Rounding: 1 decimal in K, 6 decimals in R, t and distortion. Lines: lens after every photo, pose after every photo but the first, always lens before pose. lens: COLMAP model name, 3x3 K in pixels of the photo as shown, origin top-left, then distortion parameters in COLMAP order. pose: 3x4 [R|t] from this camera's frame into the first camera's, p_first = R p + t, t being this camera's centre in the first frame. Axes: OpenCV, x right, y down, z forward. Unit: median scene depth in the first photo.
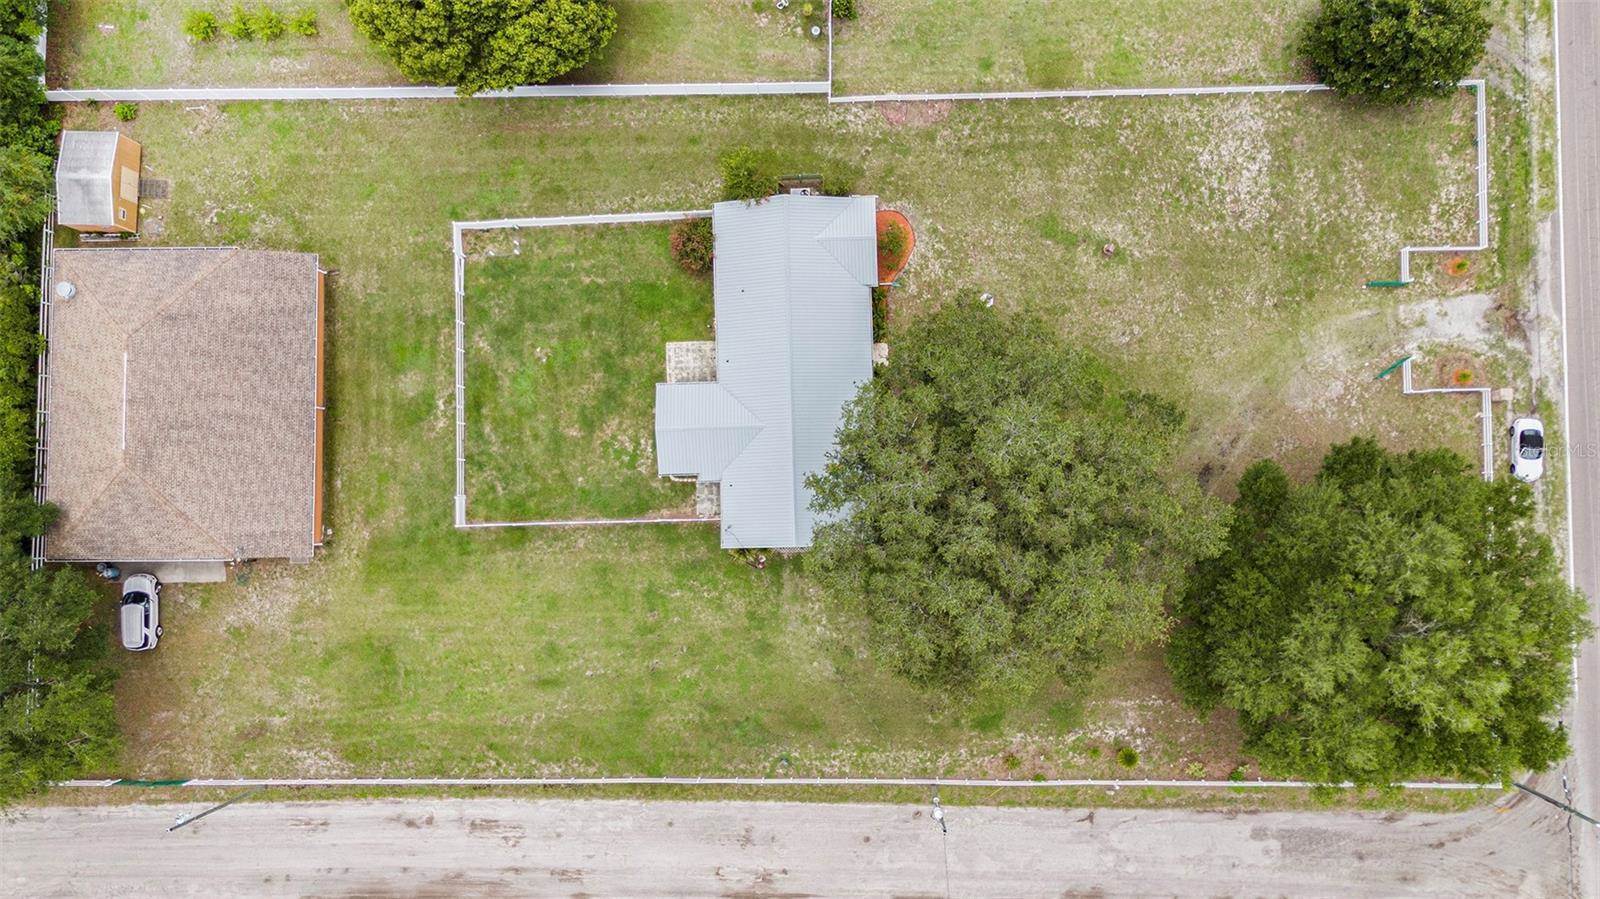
lens RADIAL K [[1122.9, 0, 800.0], [0, 1122.9, 449.5], [0, 0, 1]] dist [0.022921, -0.001345]
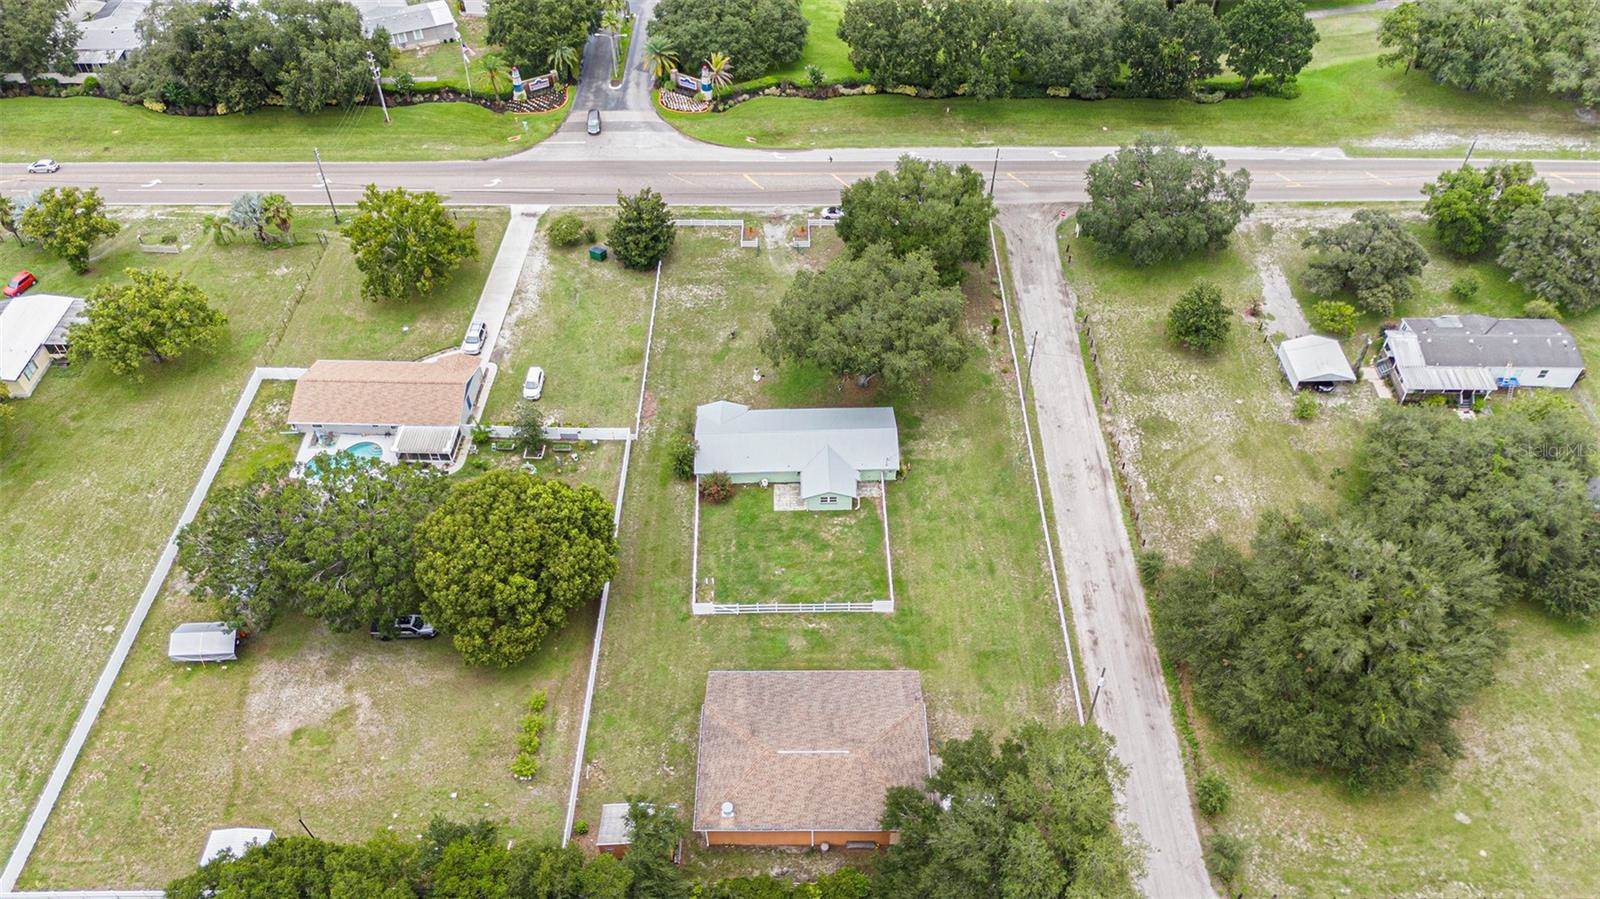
lens RADIAL K [[1122.9, 0, 800.0], [0, 1122.9, 449.5], [0, 0, 1]] dist [0.022921, -0.001345]
pose [[0.013781, -0.704697, 0.709374, -1.217531], [0.999685, 0.024576, 0.004993, -0.068671], [-0.020952, 0.709082, 0.704814, -0.209159]]
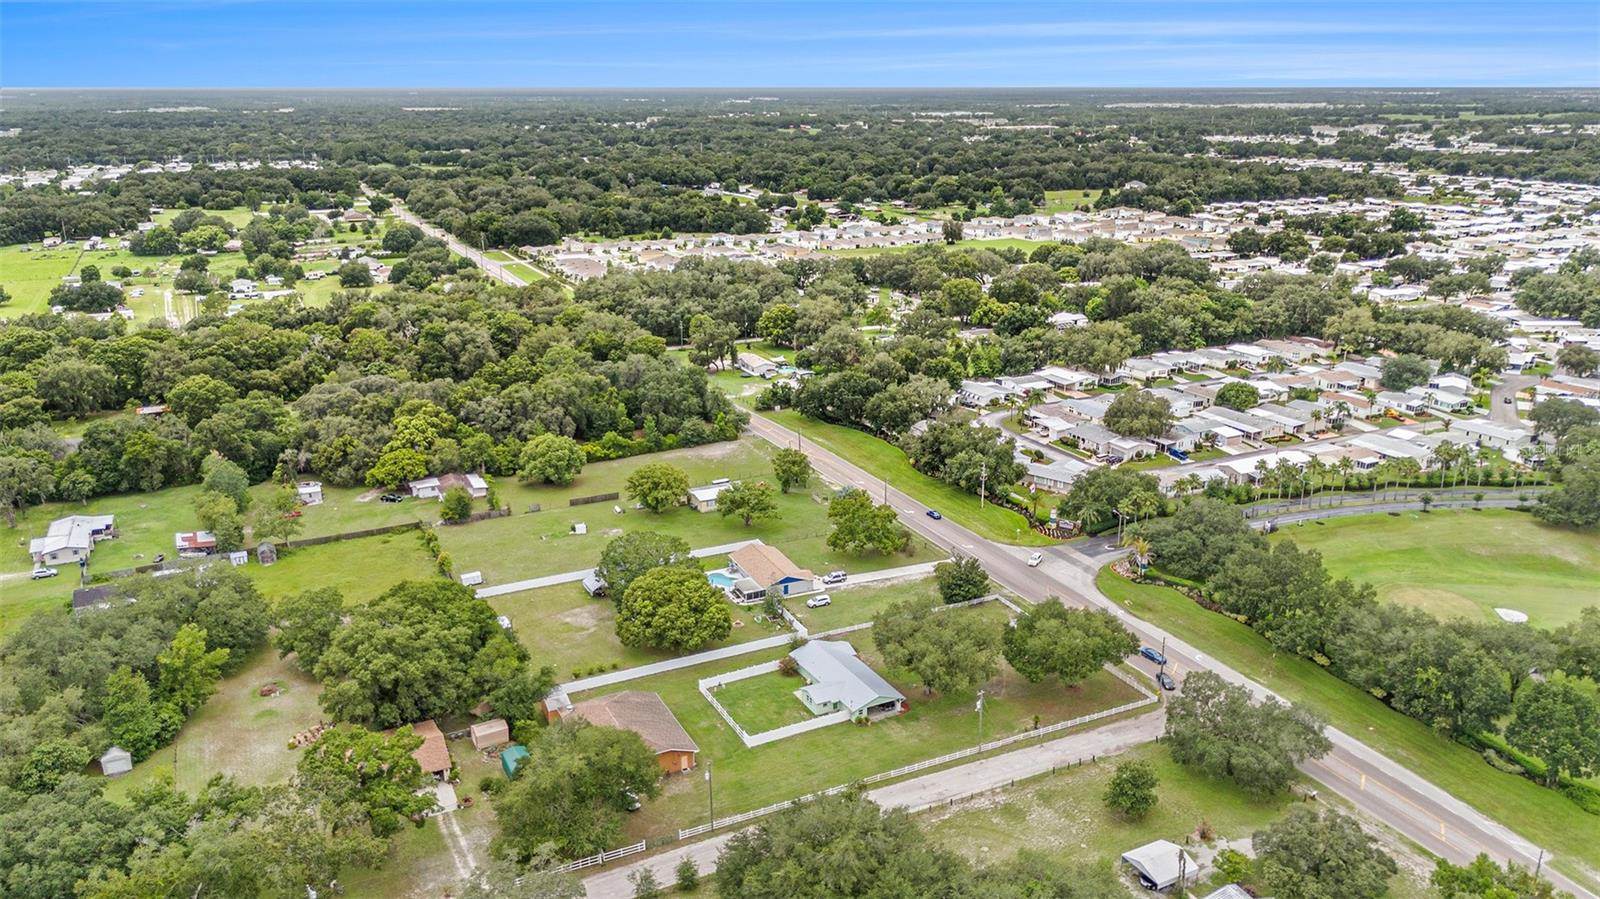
lens RADIAL K [[1122.9, 0, 800.0], [0, 1122.9, 449.5], [0, 0, 1]] dist [0.022921, -0.001345]
pose [[0.899639, -0.086759, 0.427929, -1.133889], [0.433407, 0.296380, -0.851068, 1.875450], [-0.052991, 0.951121, 0.304237, -0.266784]]
